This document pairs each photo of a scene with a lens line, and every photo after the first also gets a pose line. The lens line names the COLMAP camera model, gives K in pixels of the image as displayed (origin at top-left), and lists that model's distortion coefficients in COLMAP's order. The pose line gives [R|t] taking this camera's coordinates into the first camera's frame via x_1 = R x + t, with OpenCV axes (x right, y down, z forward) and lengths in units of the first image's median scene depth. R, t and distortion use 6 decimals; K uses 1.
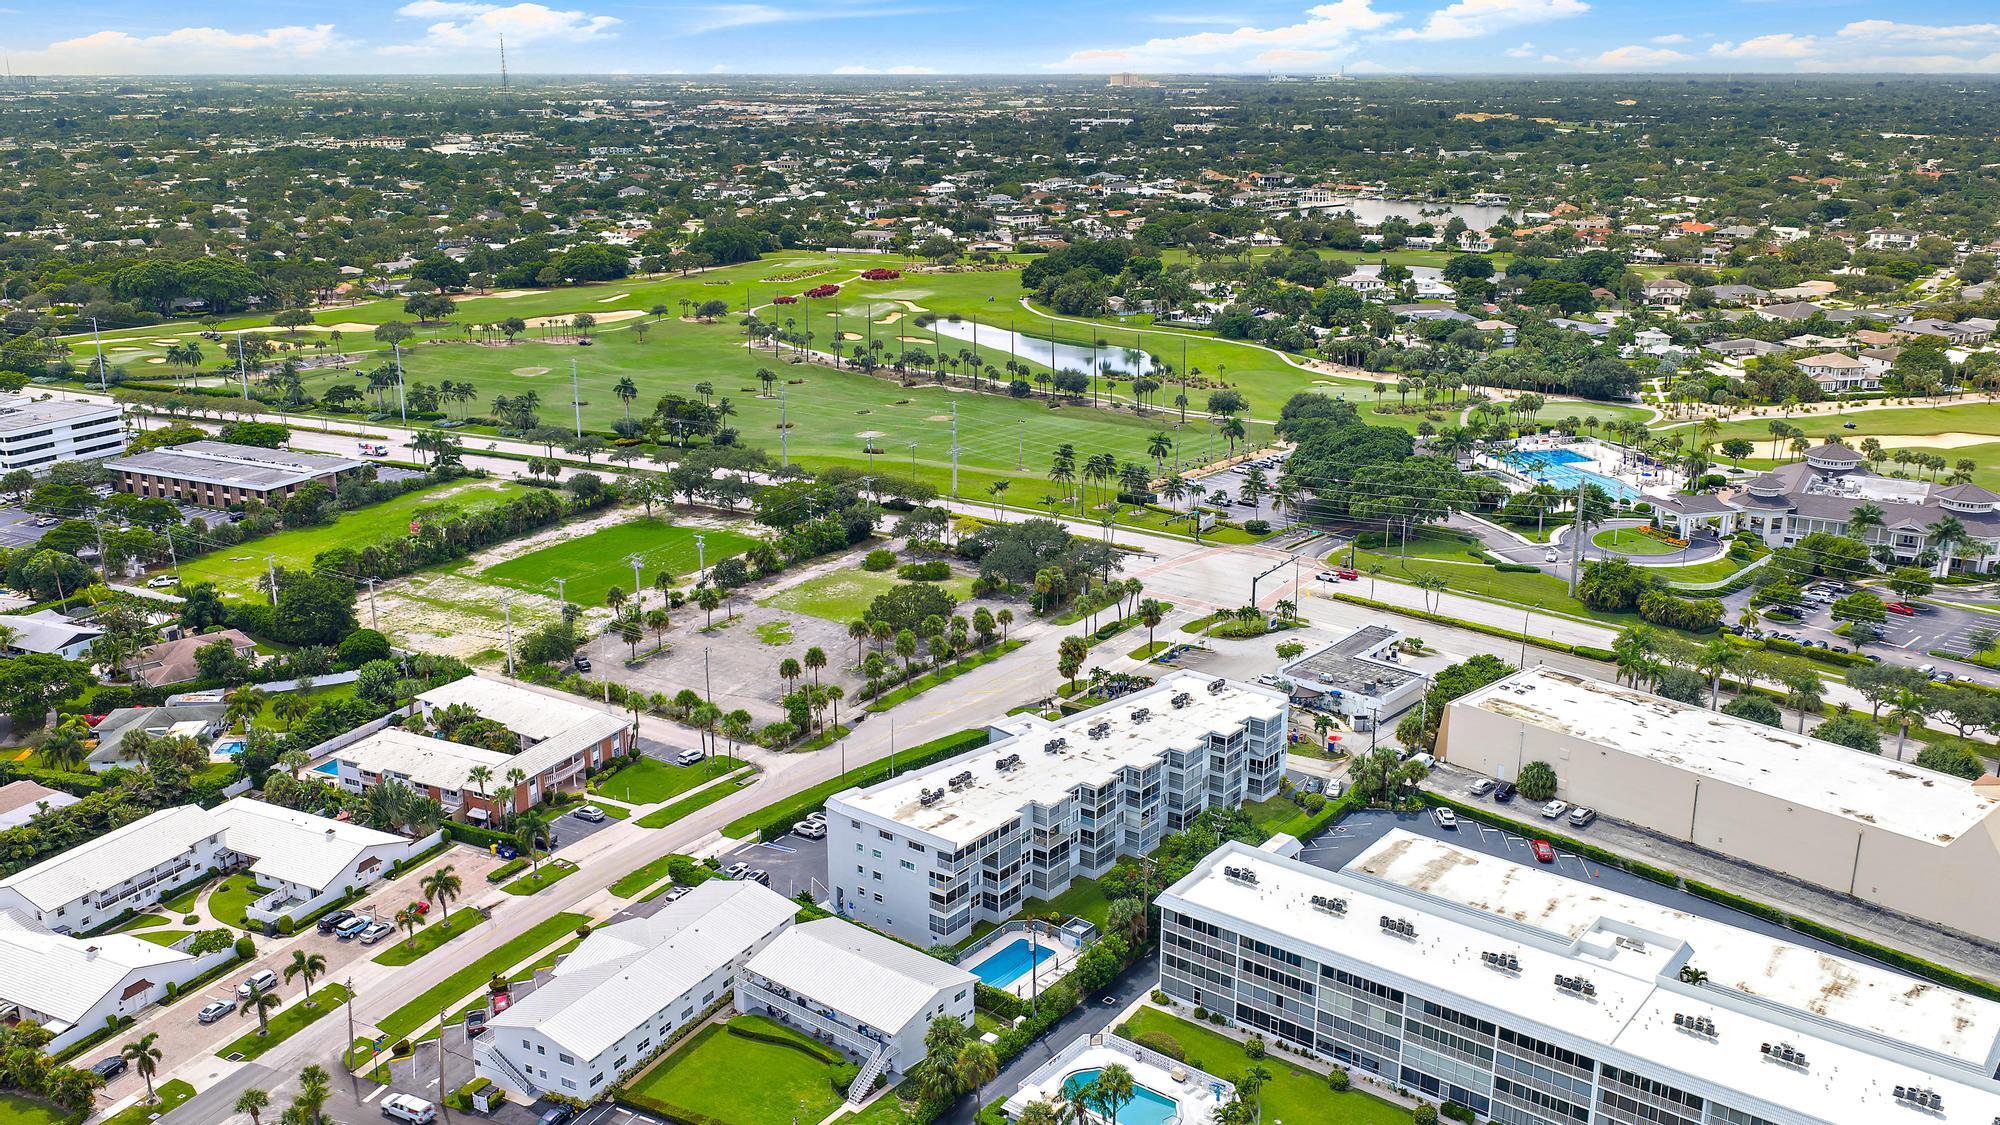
lens RADIAL K [[1652.3, 0, 1000.0], [0, 1652.3, 562.5], [0, 0, 1]] dist [0.034823, -0.065189]
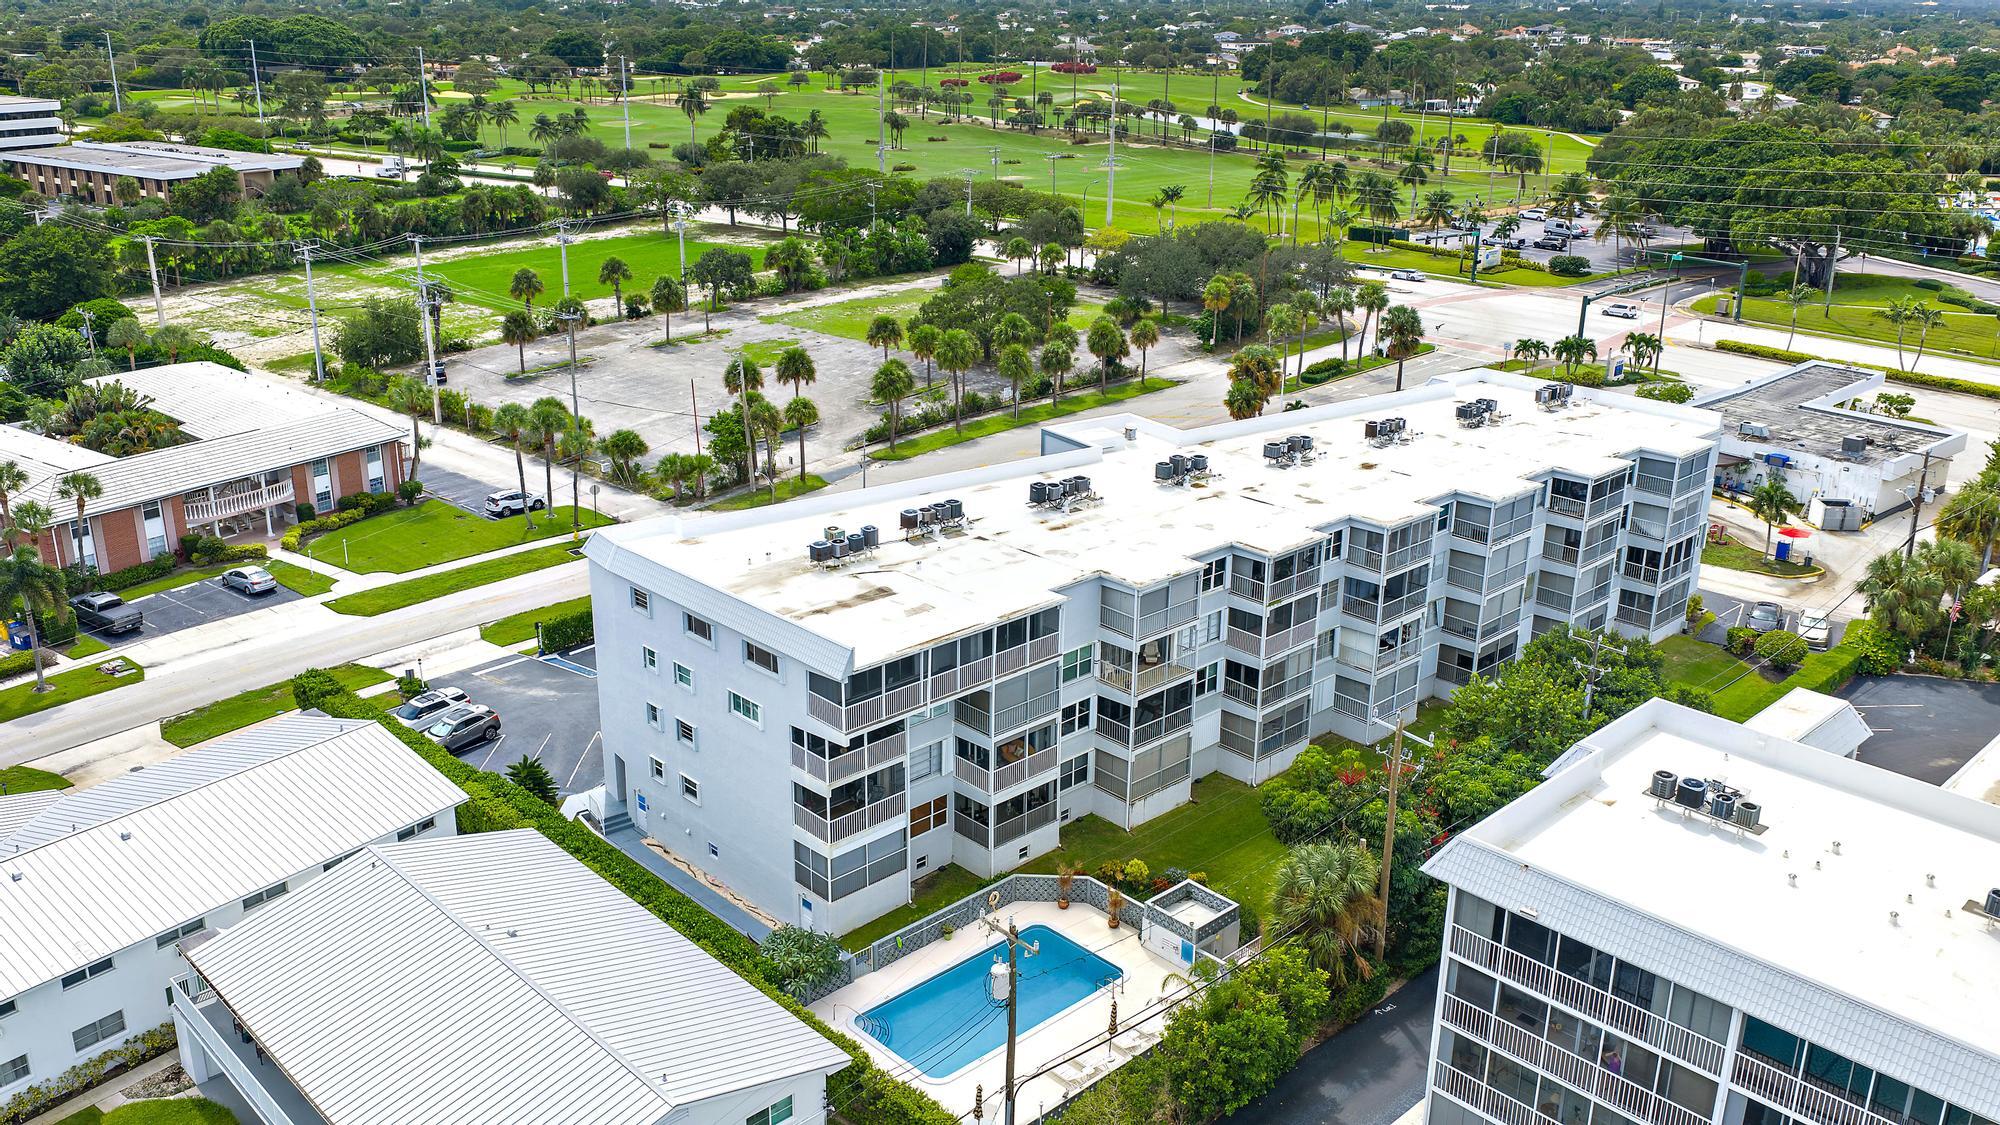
lens RADIAL K [[1652.3, 0, 1000.0], [0, 1652.3, 562.5], [0, 0, 1]] dist [0.034823, -0.065189]
pose [[0.990529, 0.058662, -0.124145, 0.039689], [-0.051347, 0.996796, 0.061322, 0.106744], [0.127345, -0.054367, 0.990367, 0.547840]]
